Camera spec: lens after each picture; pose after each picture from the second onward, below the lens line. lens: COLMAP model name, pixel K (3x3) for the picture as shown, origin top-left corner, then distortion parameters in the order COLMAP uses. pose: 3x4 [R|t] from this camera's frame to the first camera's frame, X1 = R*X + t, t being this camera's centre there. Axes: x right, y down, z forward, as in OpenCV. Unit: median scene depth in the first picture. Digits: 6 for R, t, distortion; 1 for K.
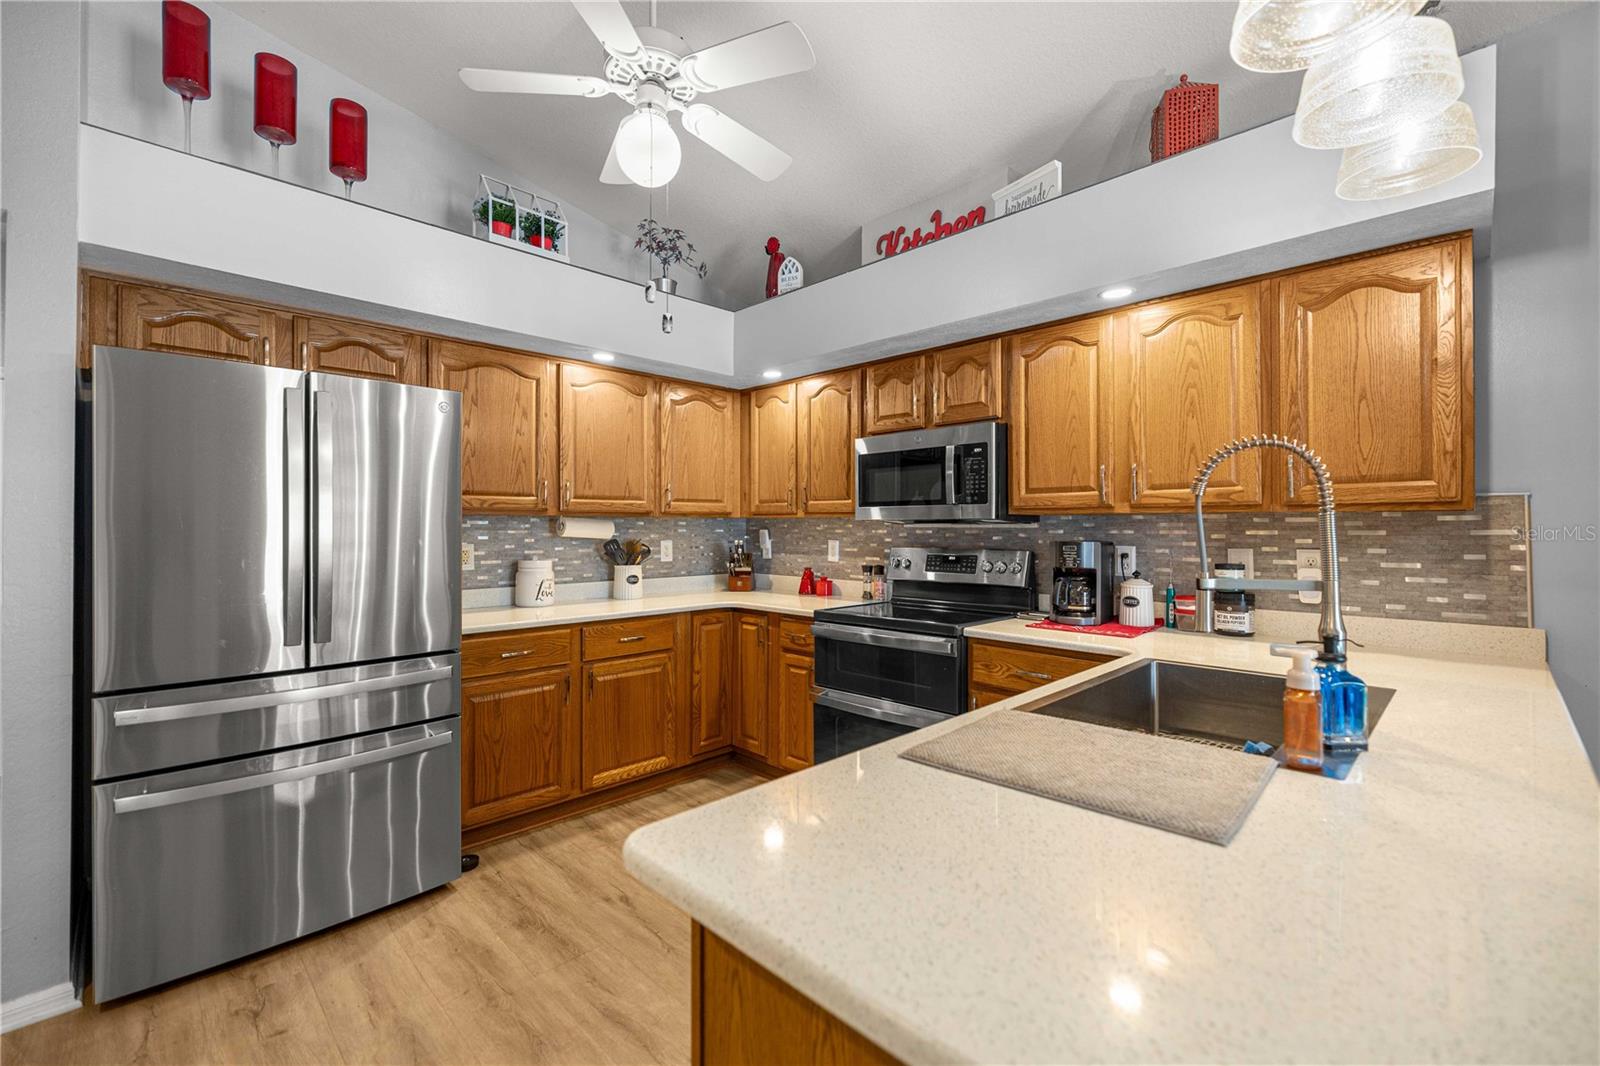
lens RADIAL K [[678.8, 0, 800.7], [0, 678.8, 523.3], [0, 0, 1]] dist [0.005428, -0.000518]
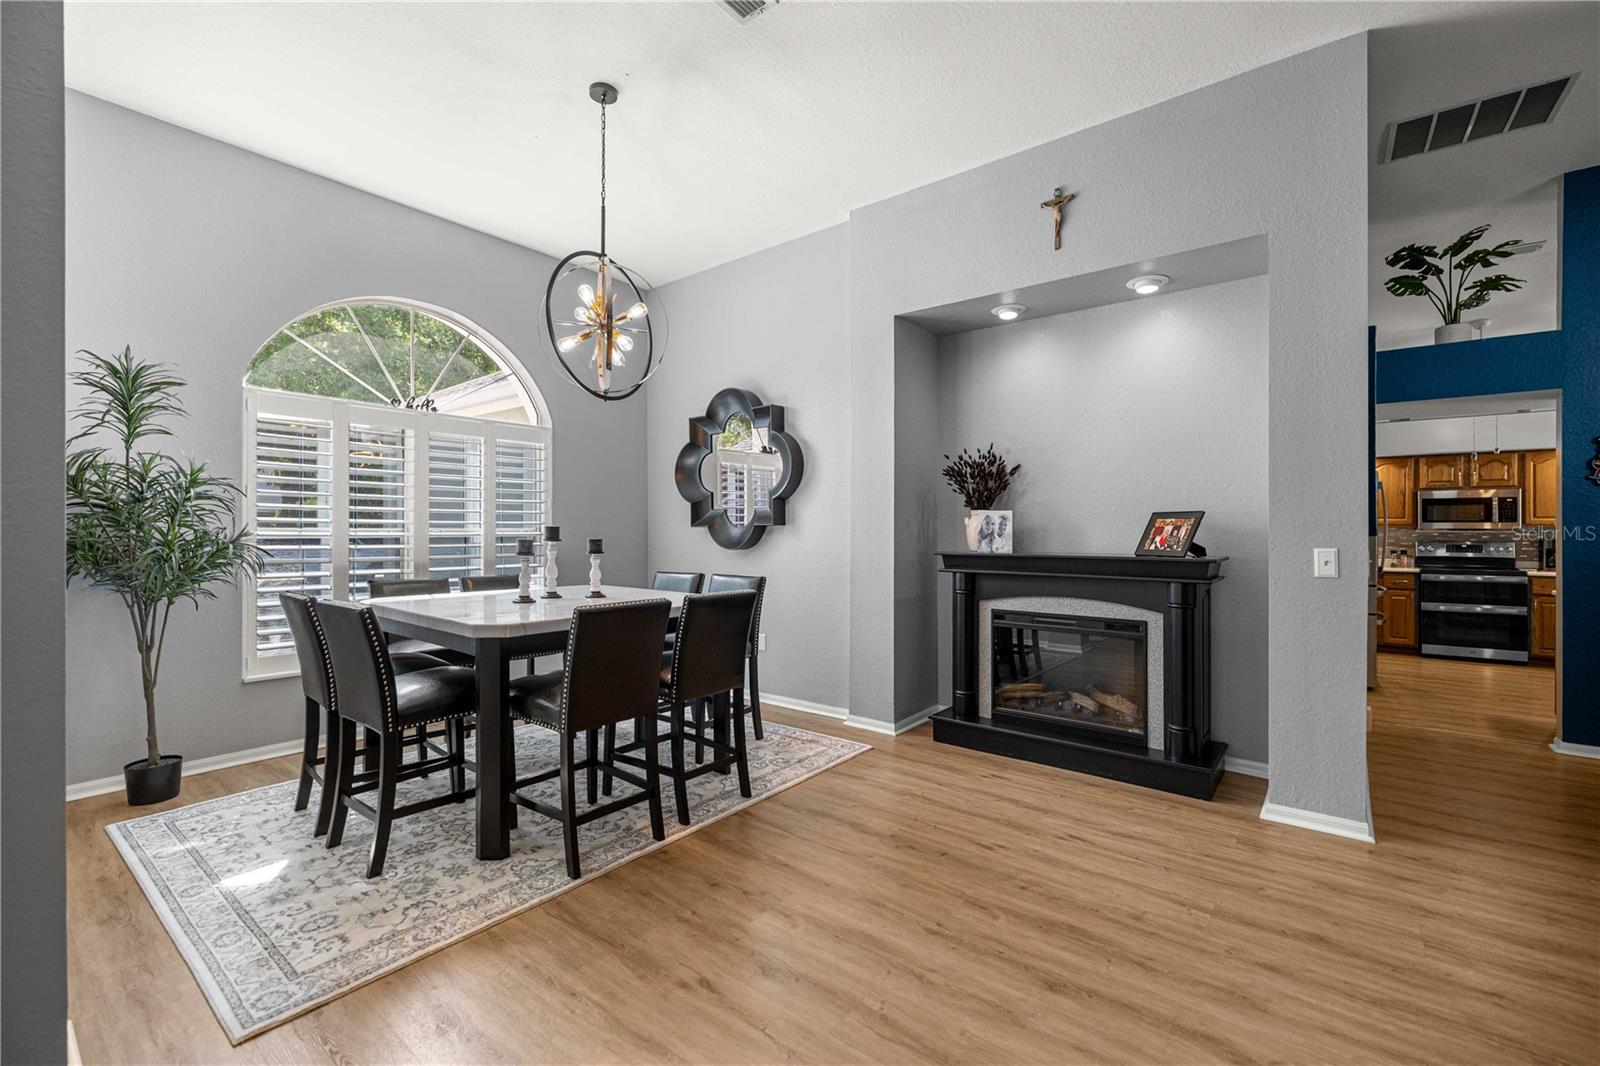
lens RADIAL K [[678.8, 0, 796.5], [0, 678.8, 529.2], [0, 0, 1]] dist [0.005428, -0.000518]
pose [[0.994236, 0.005454, 0.107077, -2.375375], [-0.005870, 0.999976, 0.003575, 0.001418], [-0.107055, -0.004183, 0.994244, -1.065915]]
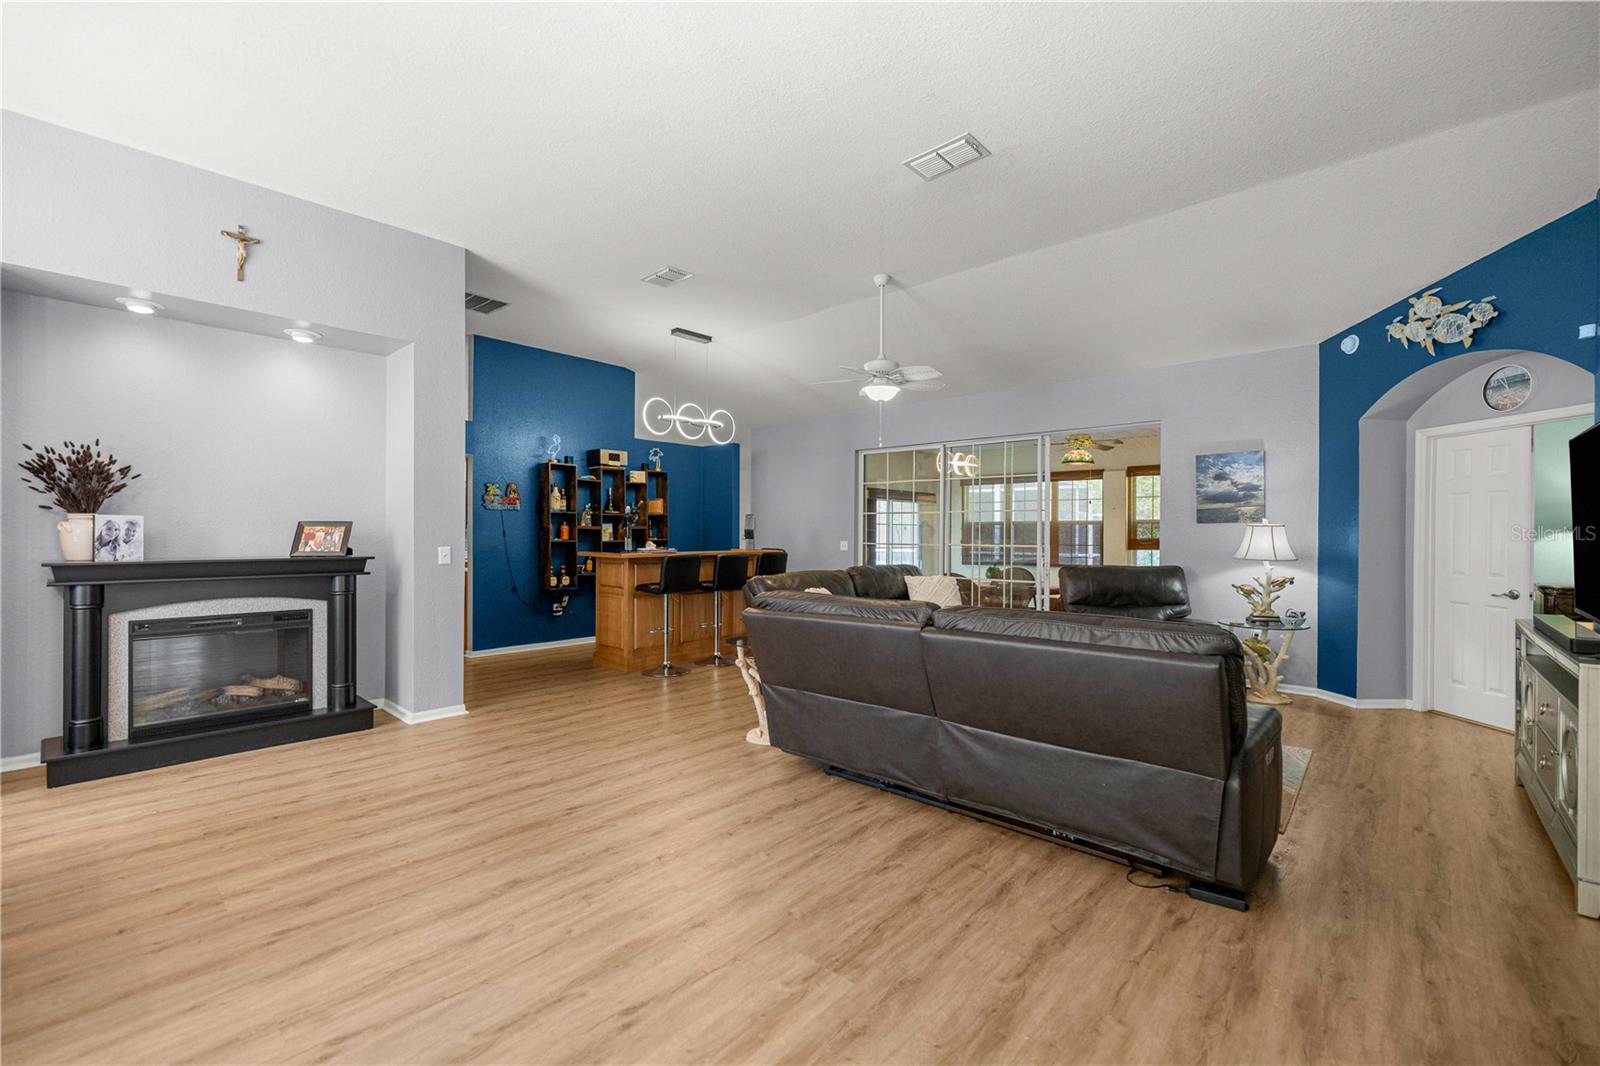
lens RADIAL K [[678.8, 0, 804.2], [0, 678.8, 535.3], [0, 0, 1]] dist [0.005428, -0.000518]
pose [[-0.045131, -0.004156, 0.998972, -3.188782], [-0.011956, 0.999922, 0.003619, -0.016881], [-0.998910, -0.011780, -0.045178, -0.953600]]
